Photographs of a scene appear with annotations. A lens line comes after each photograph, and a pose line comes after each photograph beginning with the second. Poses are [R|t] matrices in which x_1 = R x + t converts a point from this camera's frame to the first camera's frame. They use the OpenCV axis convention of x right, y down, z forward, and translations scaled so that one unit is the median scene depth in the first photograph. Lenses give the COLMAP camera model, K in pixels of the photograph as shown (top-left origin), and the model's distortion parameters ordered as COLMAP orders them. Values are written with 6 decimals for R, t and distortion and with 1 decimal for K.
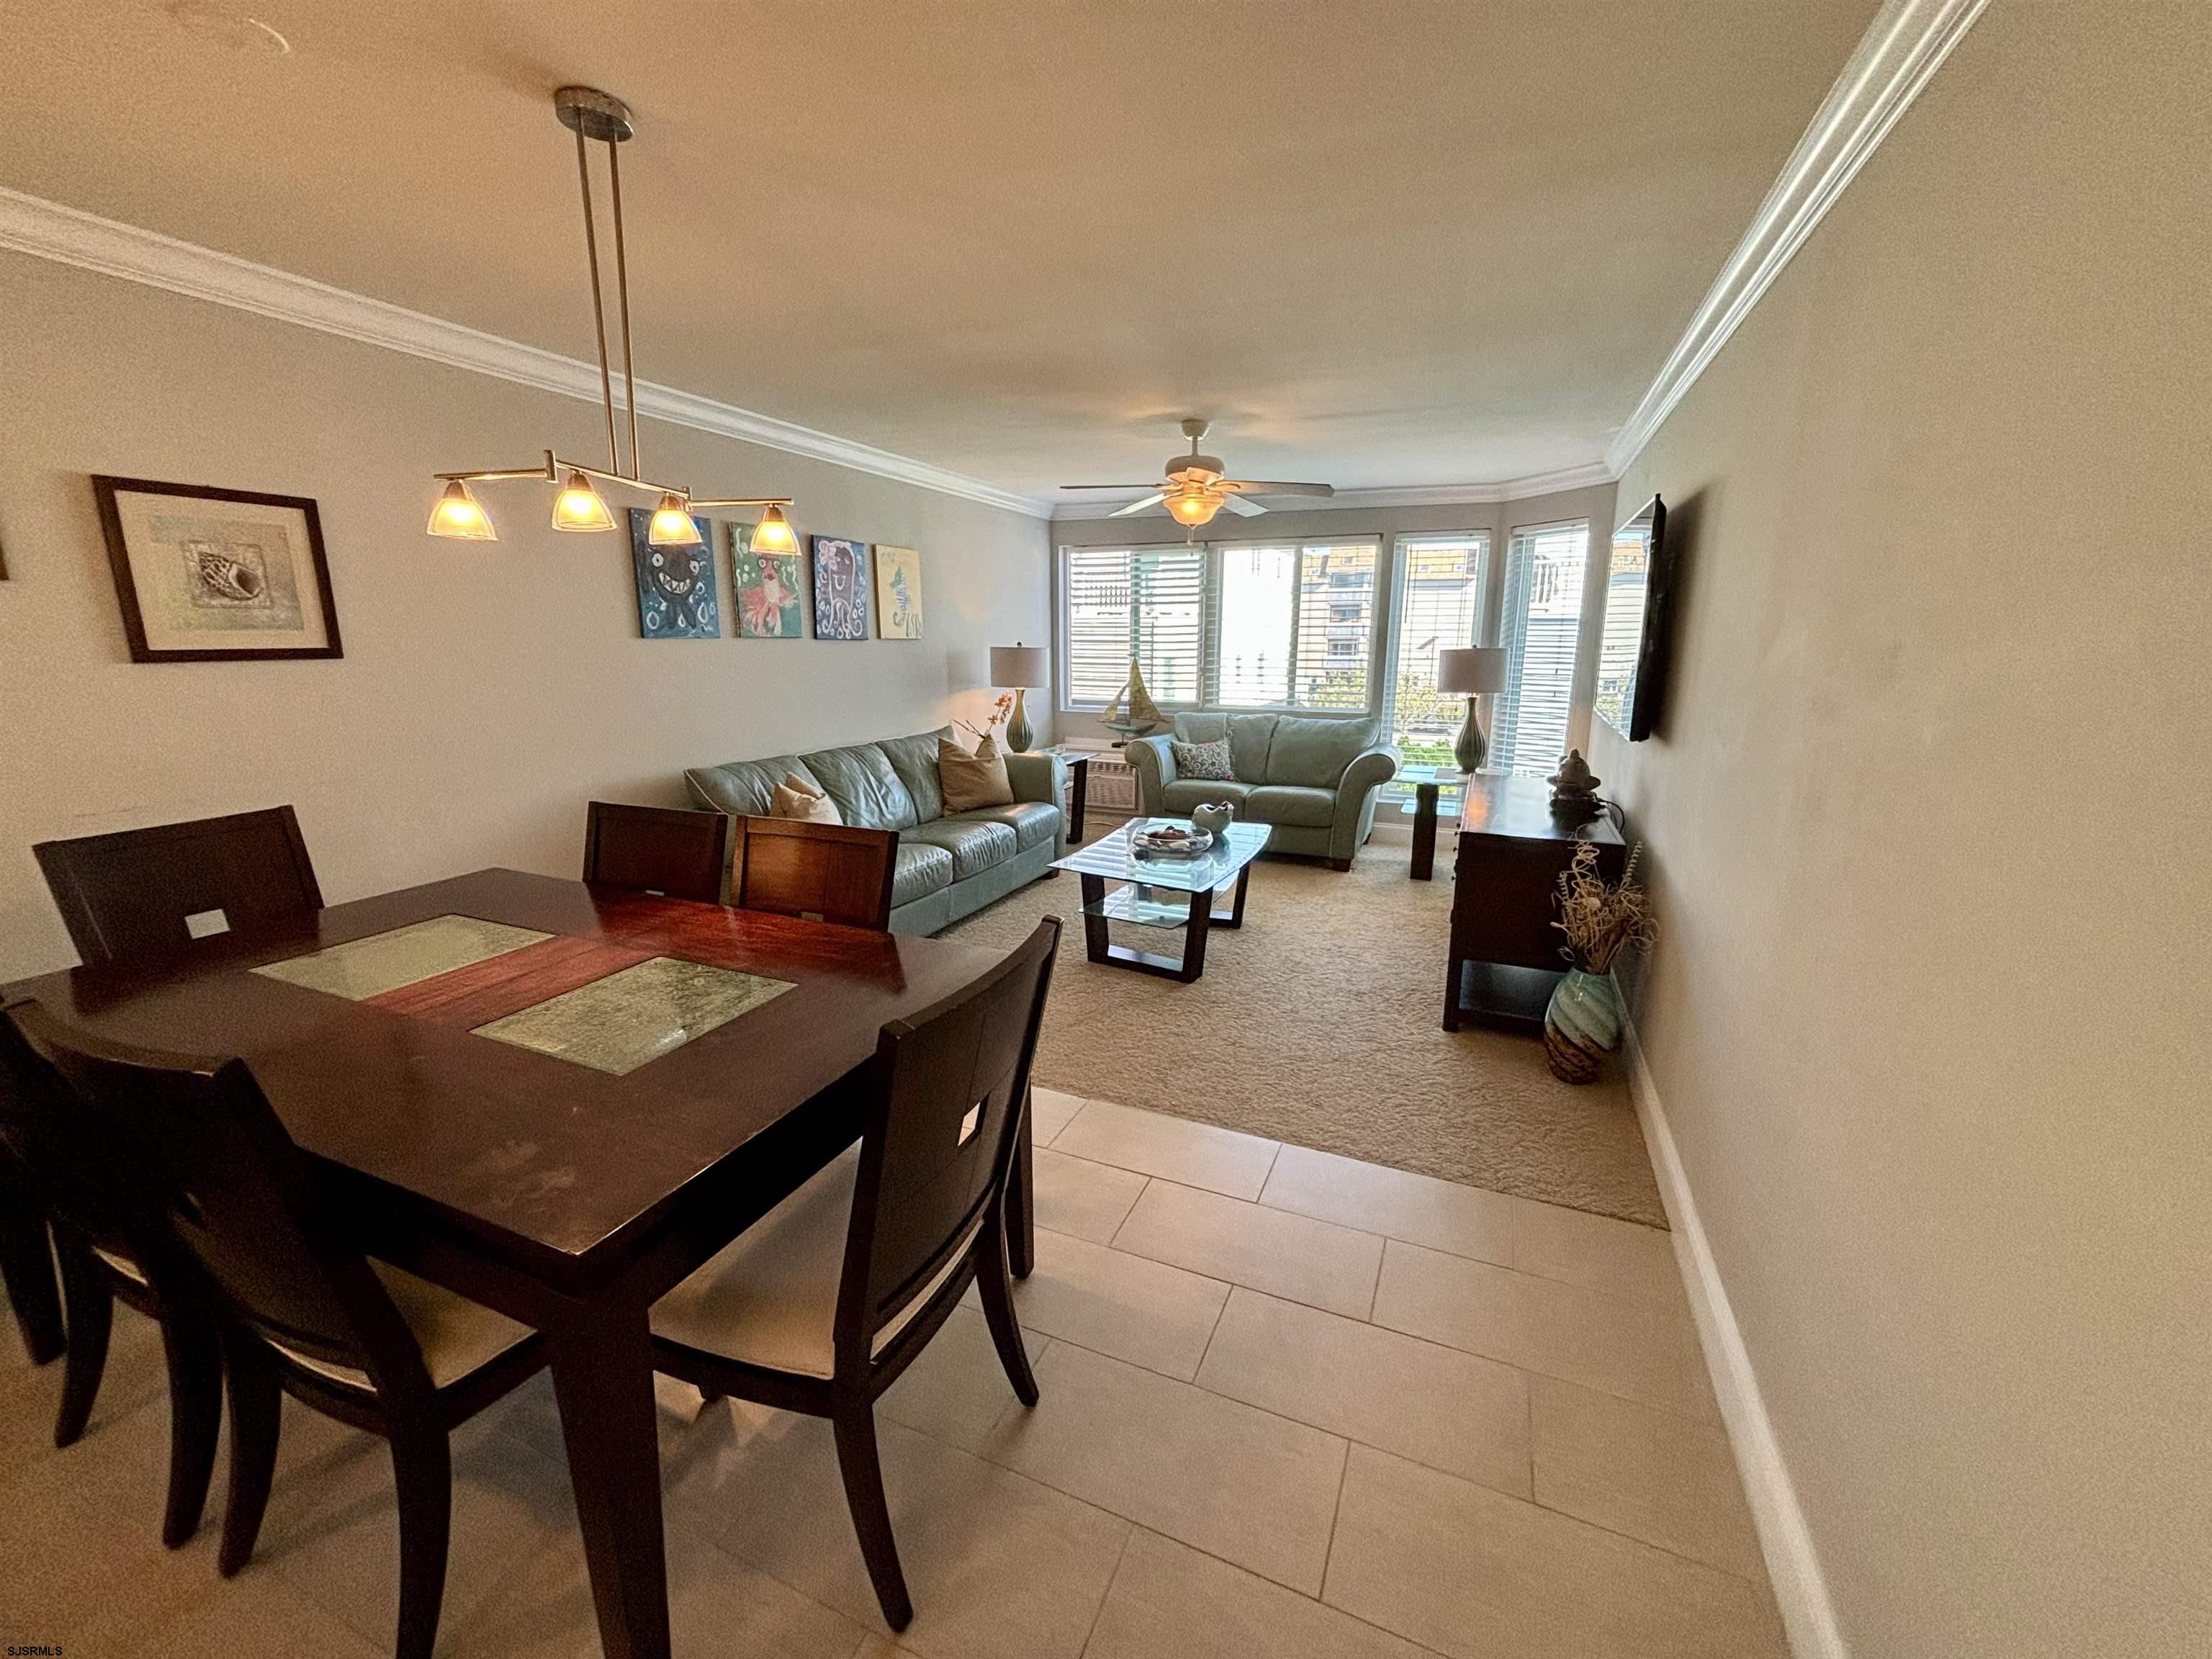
lens RADIAL K [[889.5, 0, 1104.0], [0, 889.5, 826.0], [0, 0, 1]] dist [0.002050, -0.000732]
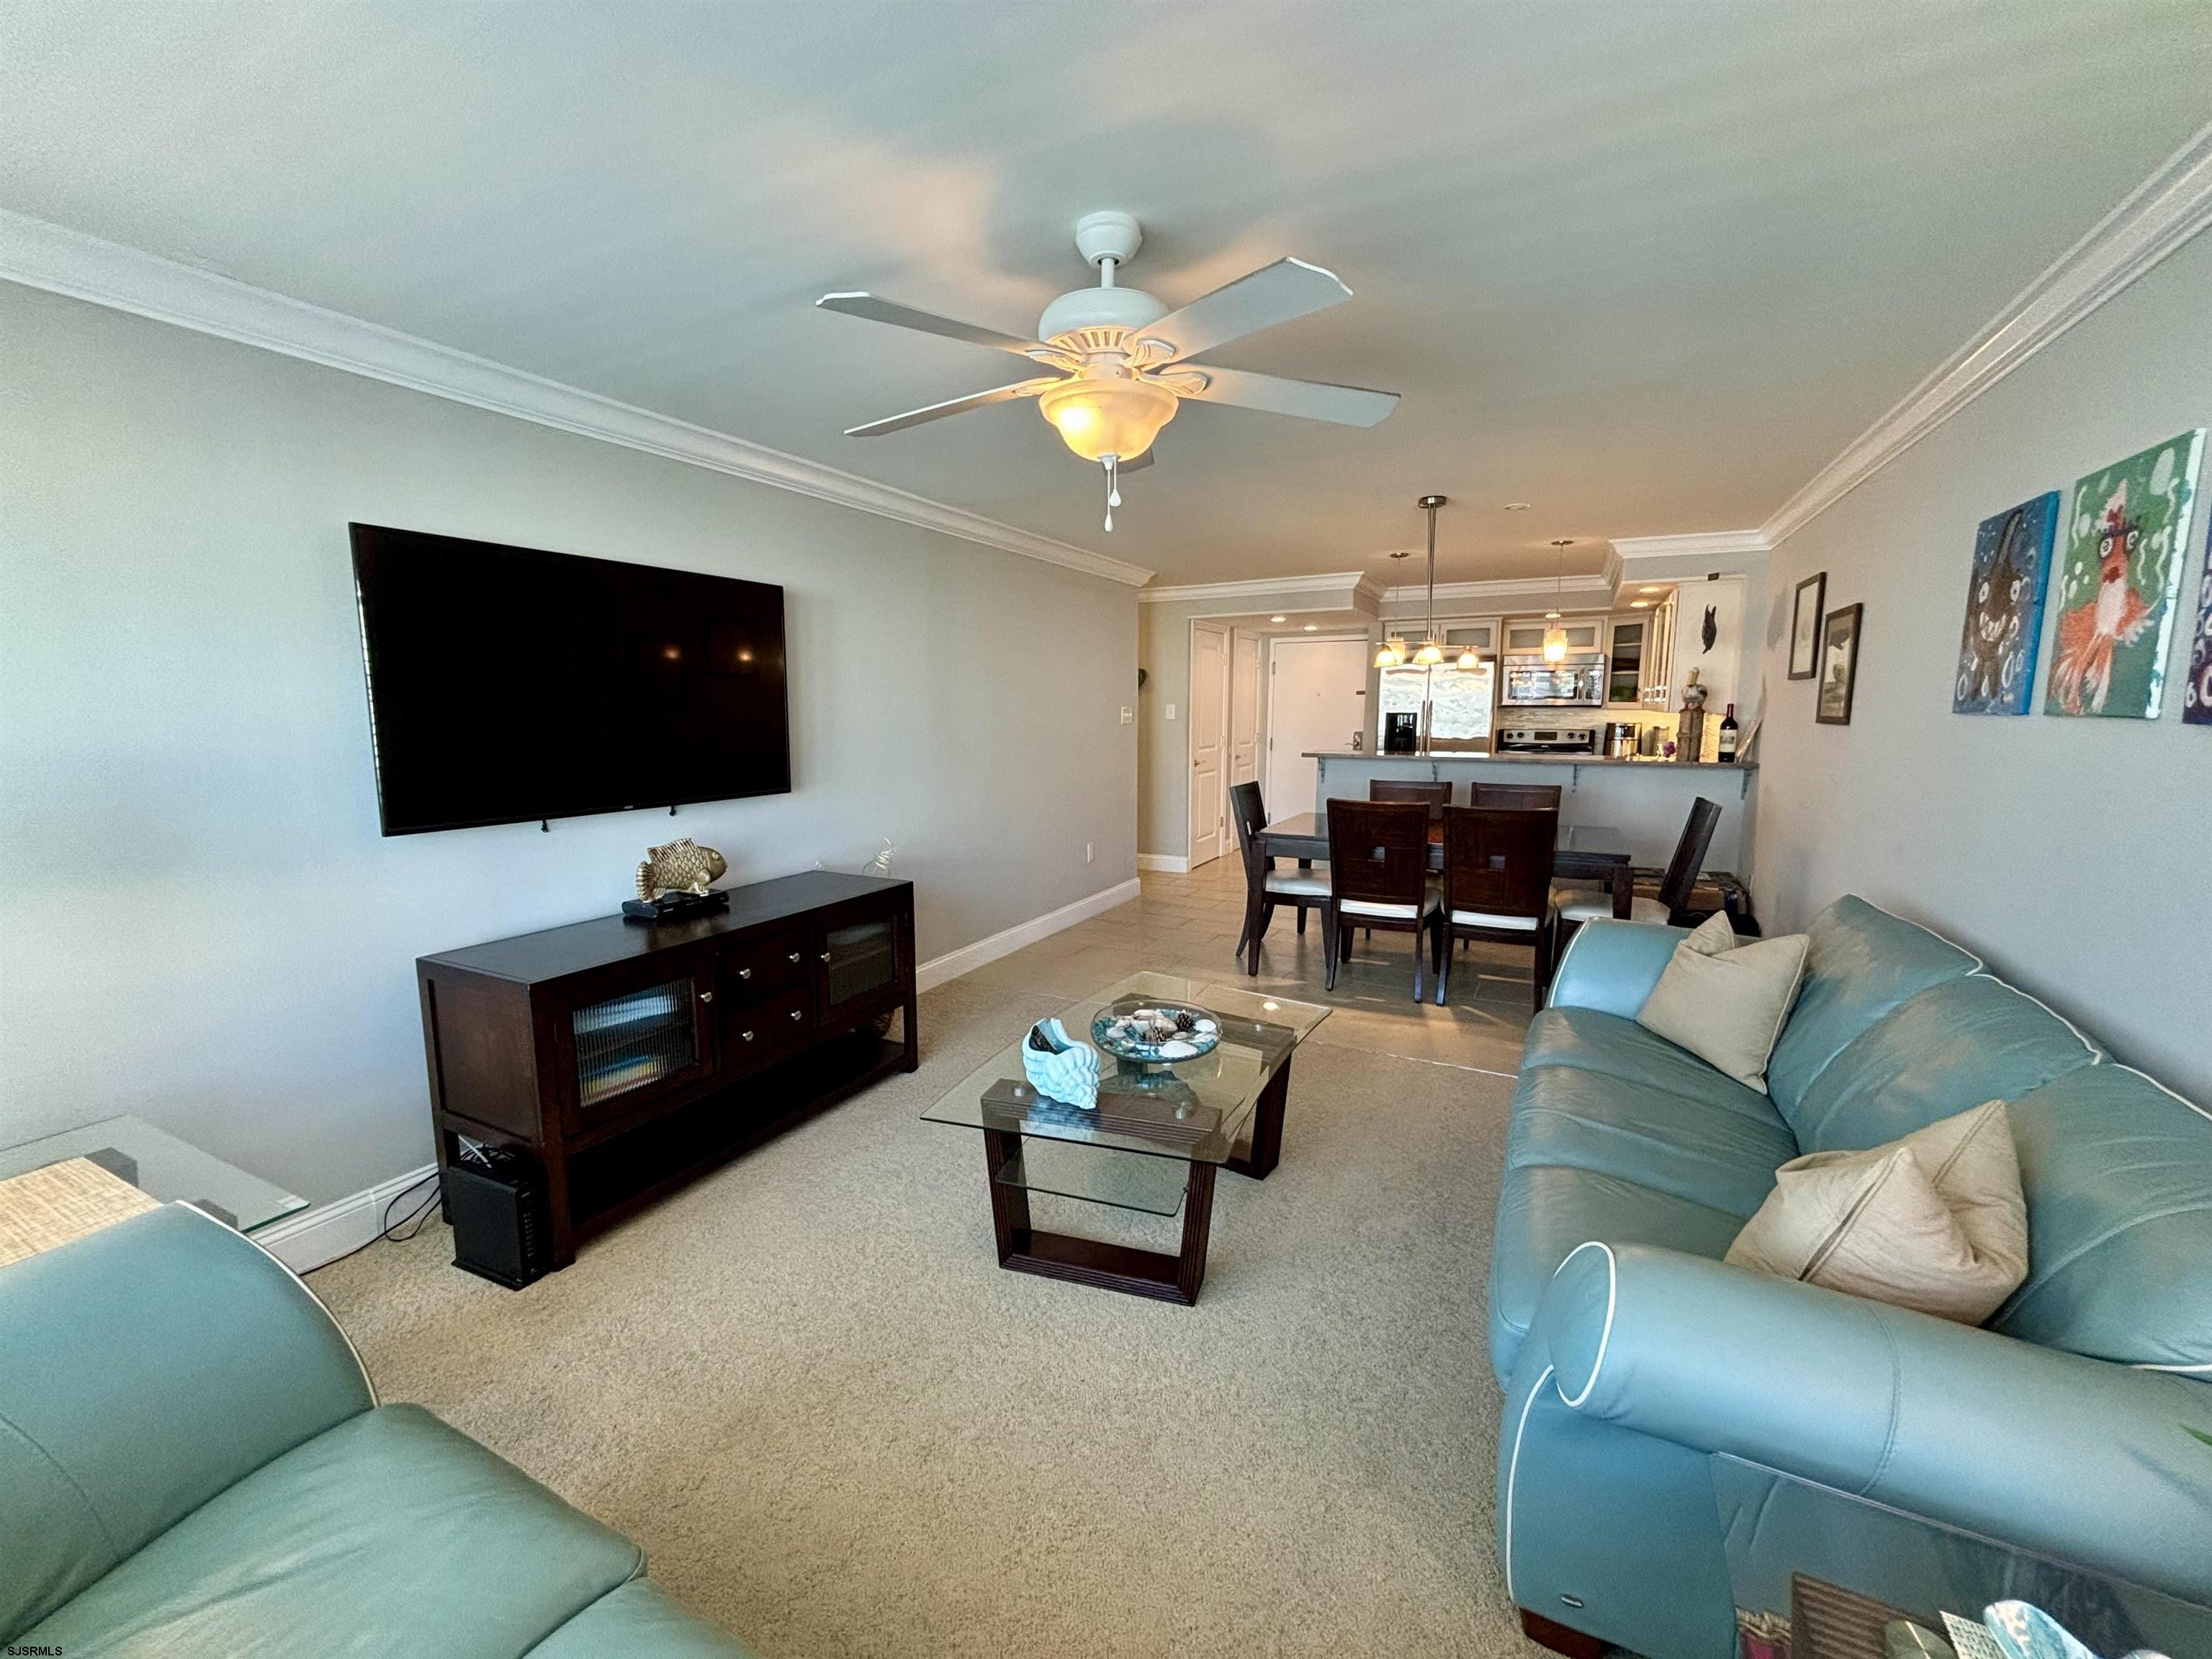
lens RADIAL K [[889.5, 0, 1110.7], [0, 889.5, 827.4], [0, 0, 1]] dist [0.002050, -0.000732]
pose [[-0.998119, -0.013377, 0.059827, 0.063915], [0.008191, 0.938050, 0.346402, -0.297069], [-0.060754, 0.346241, -0.936176, 1.368783]]
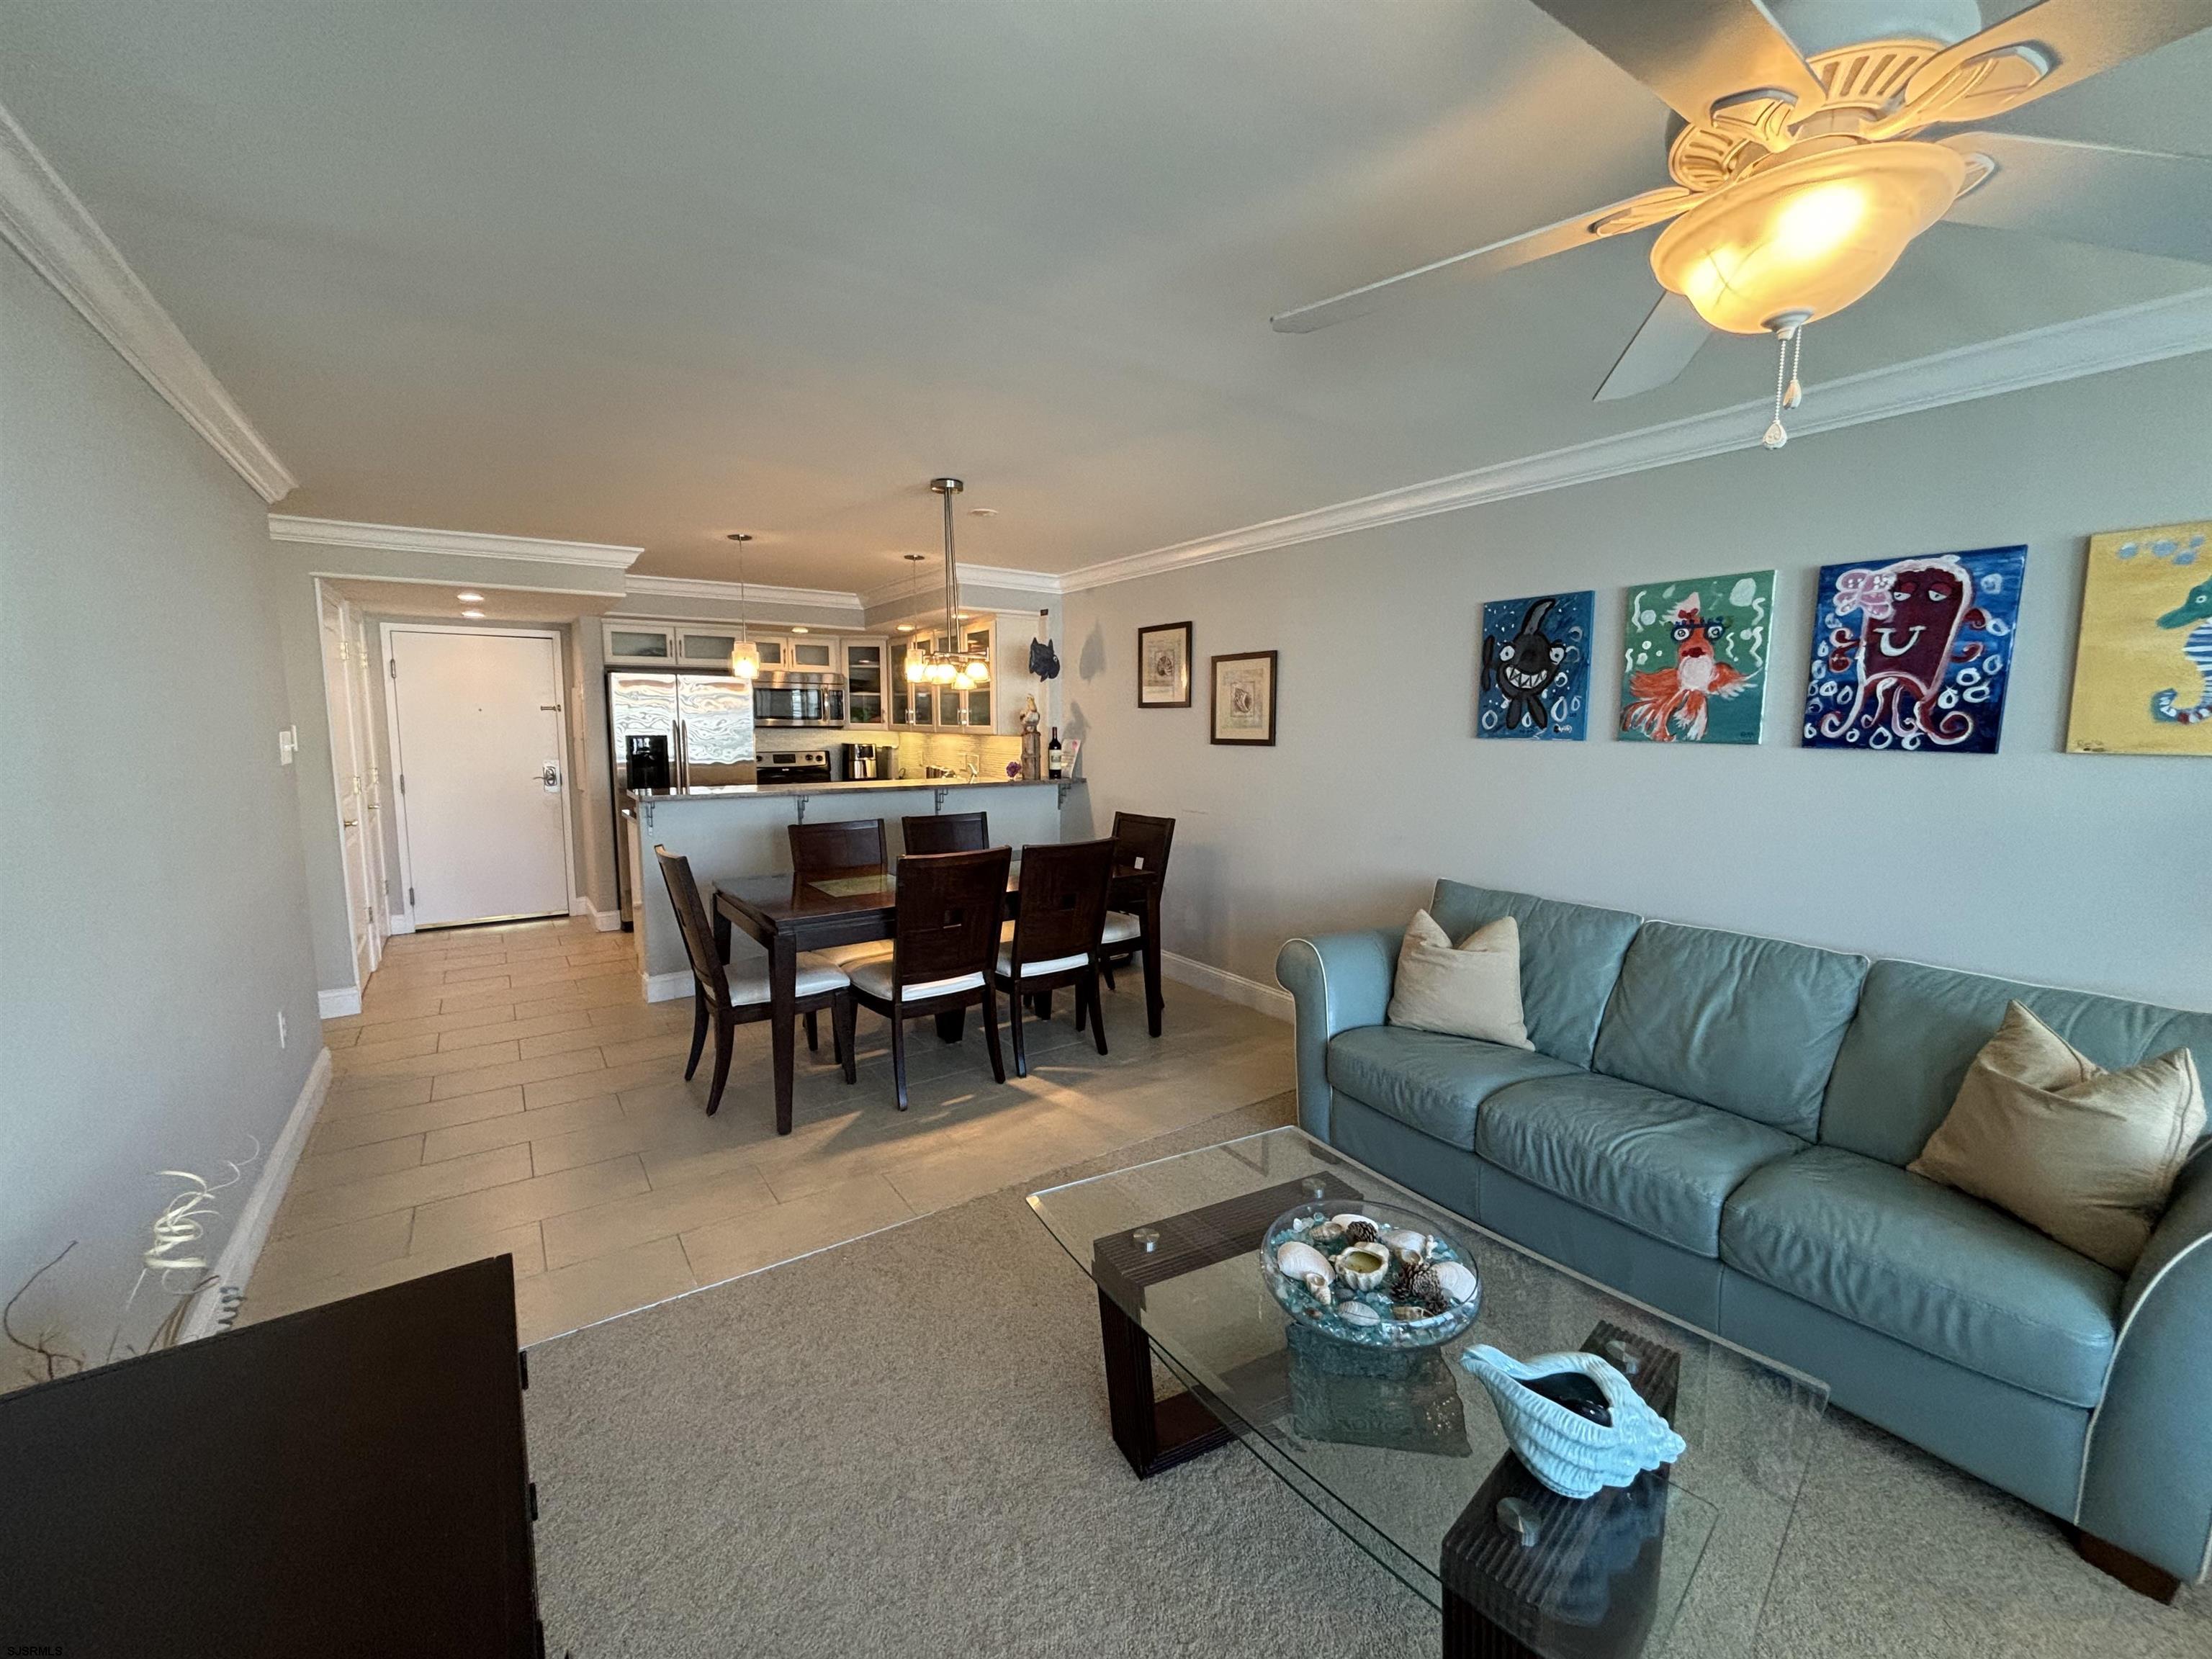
lens RADIAL K [[889.5, 0, 1105.3], [0, 889.5, 825.8], [0, 0, 1]] dist [0.002050, -0.000732]
pose [[-0.526566, 0.089374, -0.845423, 0.393456], [-0.190135, 0.956887, 0.219582, -0.204888], [0.828599, 0.276369, -0.486871, 0.931685]]
